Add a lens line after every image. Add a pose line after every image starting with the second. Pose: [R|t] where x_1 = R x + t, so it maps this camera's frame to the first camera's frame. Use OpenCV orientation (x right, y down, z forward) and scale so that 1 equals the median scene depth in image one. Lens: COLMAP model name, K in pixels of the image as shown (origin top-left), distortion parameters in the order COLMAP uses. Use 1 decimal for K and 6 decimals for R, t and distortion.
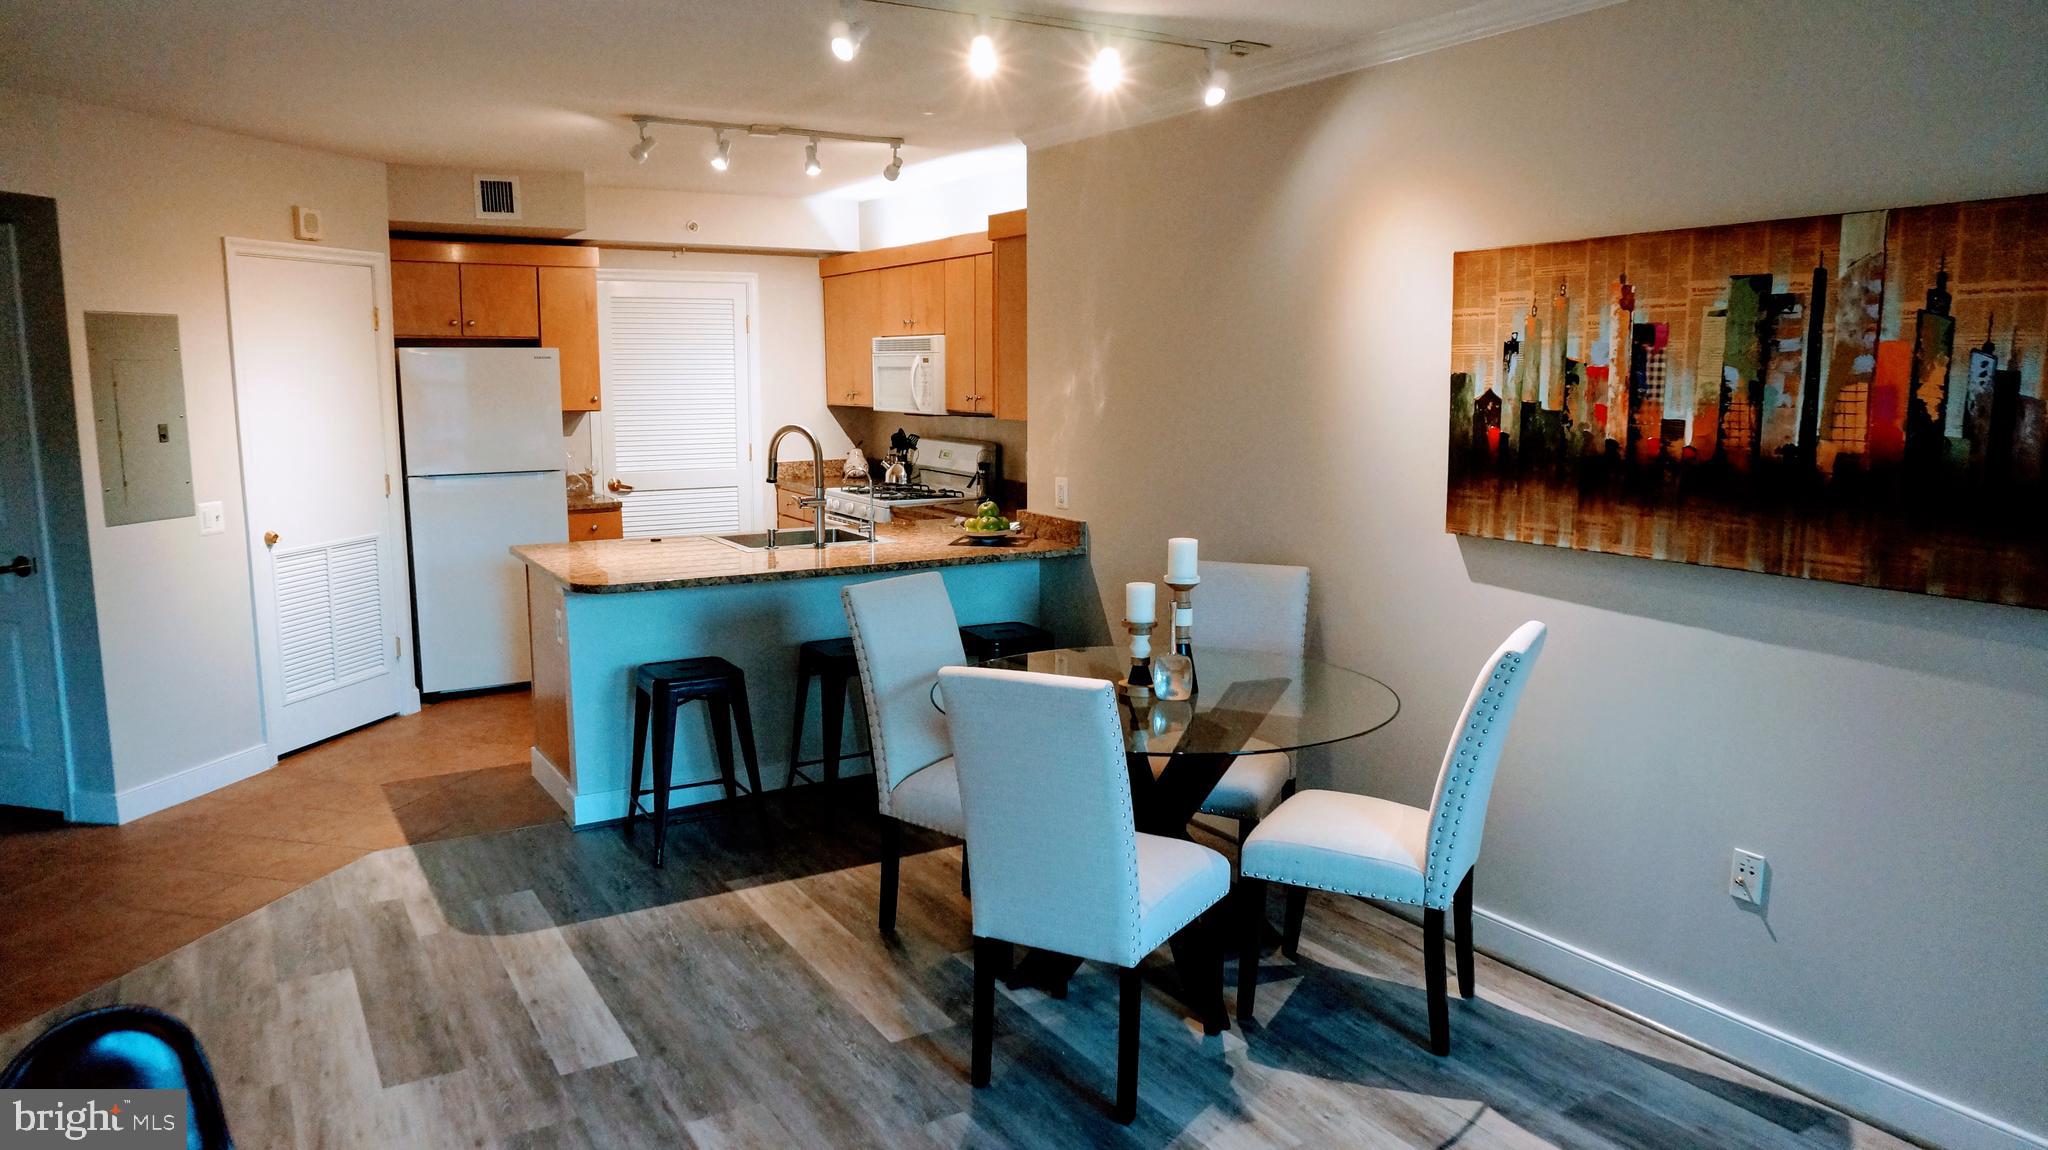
lens RADIAL K [[1363.4, 0, 1024.8], [0, 1363.4, 589.5], [0, 0, 1]] dist [-0.051239, 0.043291]
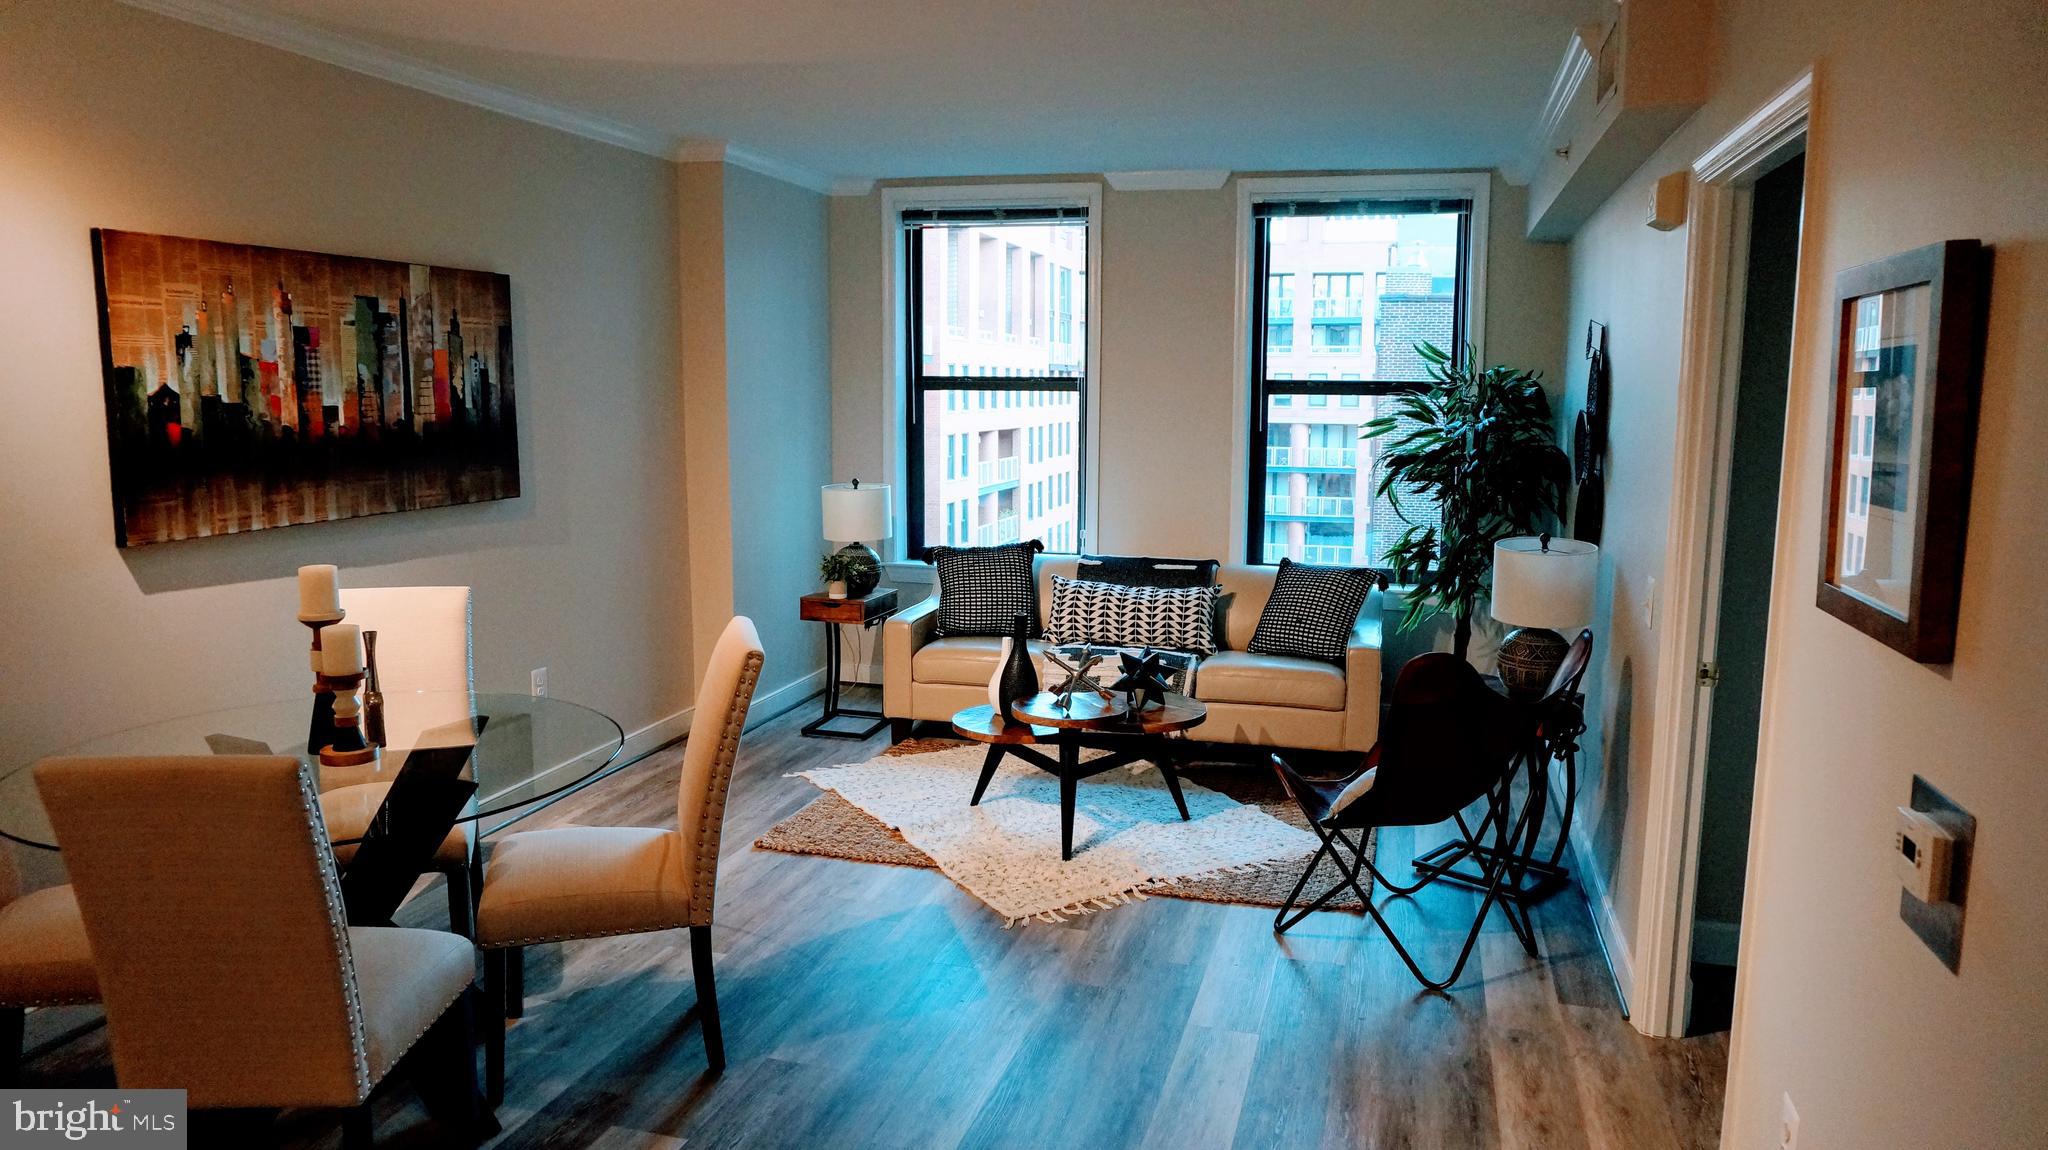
lens RADIAL K [[1363.8, 0, 1024.8], [0, 1363.8, 584.4], [0, 0, 1]] dist [-0.050802, 0.037088]
pose [[-0.685114, -0.108029, 0.720380, -0.820163], [0.110890, 0.961949, 0.249717, -0.194889], [-0.719946, 0.250967, -0.647065, 1.304186]]
